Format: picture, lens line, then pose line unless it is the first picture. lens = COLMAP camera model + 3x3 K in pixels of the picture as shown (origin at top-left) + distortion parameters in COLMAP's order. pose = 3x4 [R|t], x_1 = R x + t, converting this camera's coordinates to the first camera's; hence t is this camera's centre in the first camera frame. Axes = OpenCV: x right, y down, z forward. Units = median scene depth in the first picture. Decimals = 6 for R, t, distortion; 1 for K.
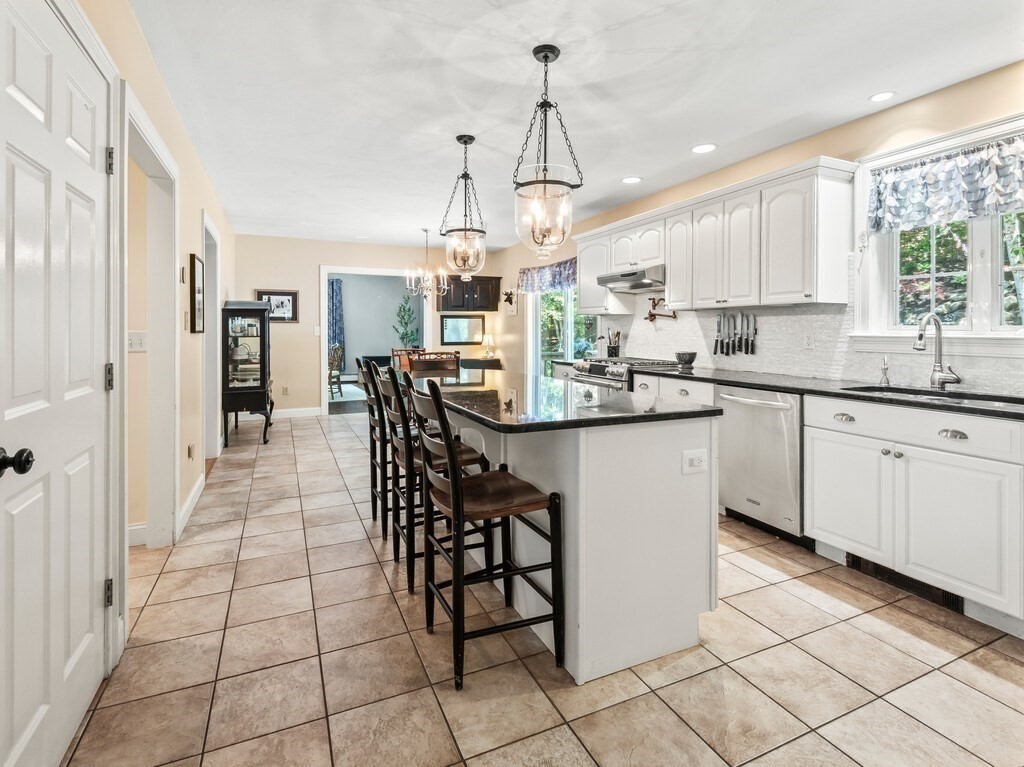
lens RADIAL K [[520.0, 0, 512.0], [0, 520.0, 383.5], [0, 0, 1]] dist [0.003847, 0.000419]
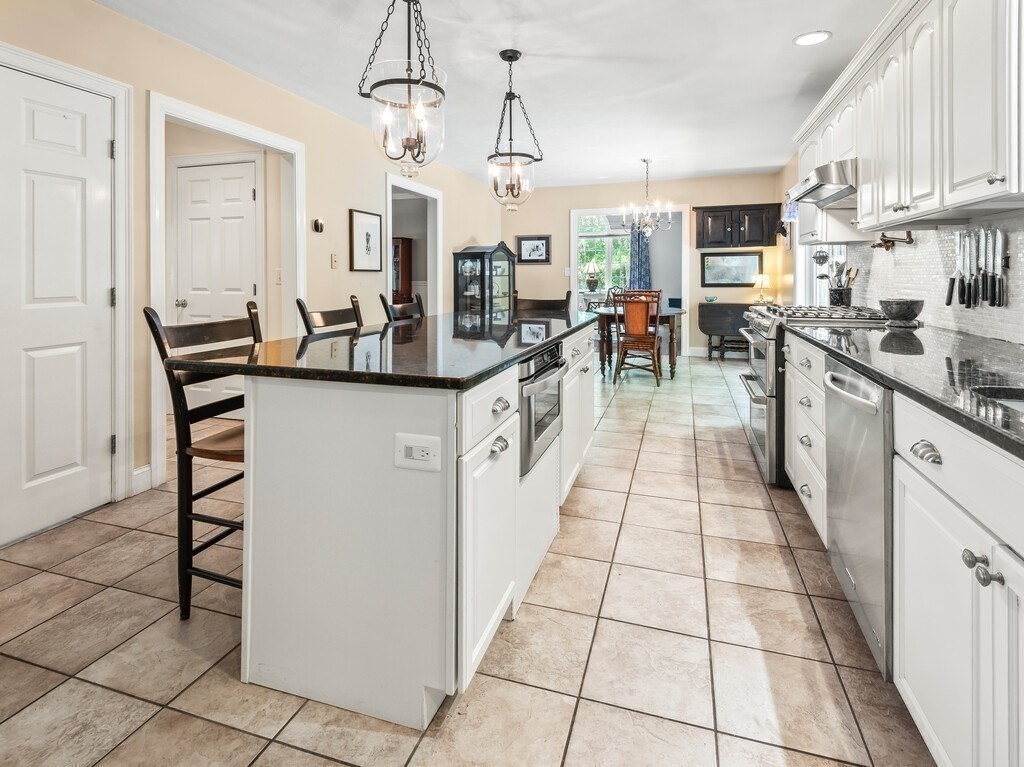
lens RADIAL K [[505.9, 0, 515.5], [0, 505.9, 316.4], [0, 0, 1]] dist [0.002188, 0.000212]
pose [[0.739259, 0.051577, -0.671443, 0.364497], [-0.063425, 0.997963, 0.006828, -0.015159], [0.670427, 0.037539, 0.741025, 0.250122]]
